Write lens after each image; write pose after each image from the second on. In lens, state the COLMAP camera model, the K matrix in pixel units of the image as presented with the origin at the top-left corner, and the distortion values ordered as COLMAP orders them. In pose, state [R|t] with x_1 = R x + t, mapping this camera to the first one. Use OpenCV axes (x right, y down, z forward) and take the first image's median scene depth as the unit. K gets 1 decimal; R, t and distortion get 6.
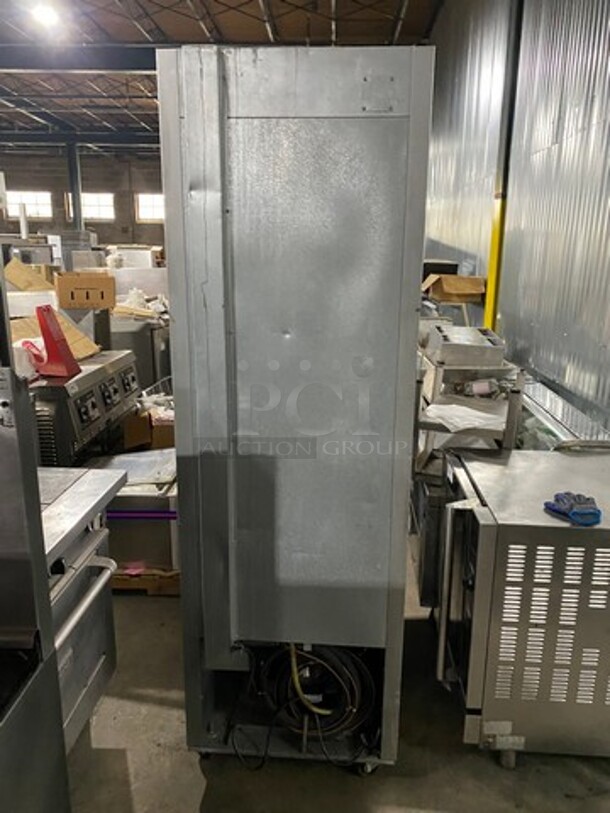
lens RADIAL K [[632.0, 0, 320.1], [0, 632.0, 418.0], [0, 0, 1]] dist [-0.011981, -0.004282]
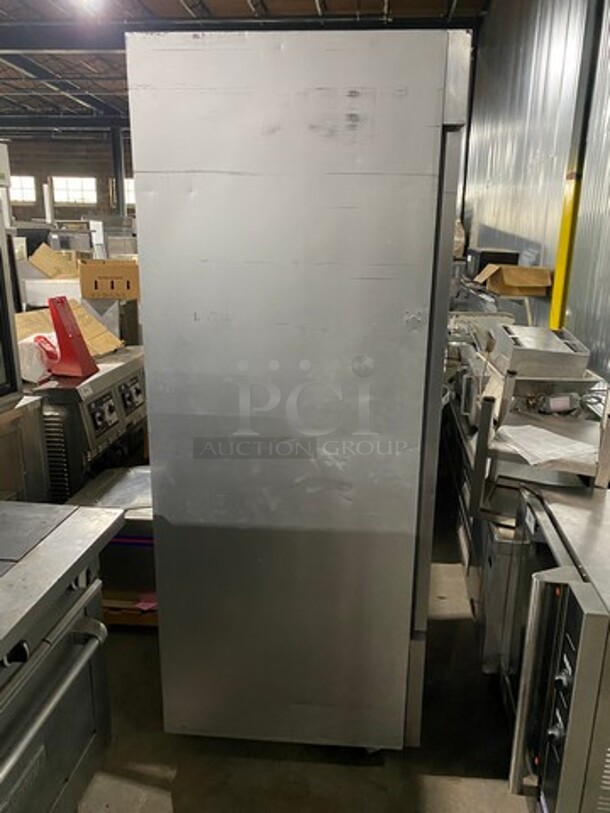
lens RADIAL K [[632.0, 0, 317.5], [0, 632.0, 416.2], [0, 0, 1]] dist [-0.011981, -0.004282]
pose [[0.997449, 0.024137, -0.067183, -0.006535], [-0.023082, 0.999598, 0.016442, -0.034048], [0.067553, -0.014849, 0.997605, 0.135561]]
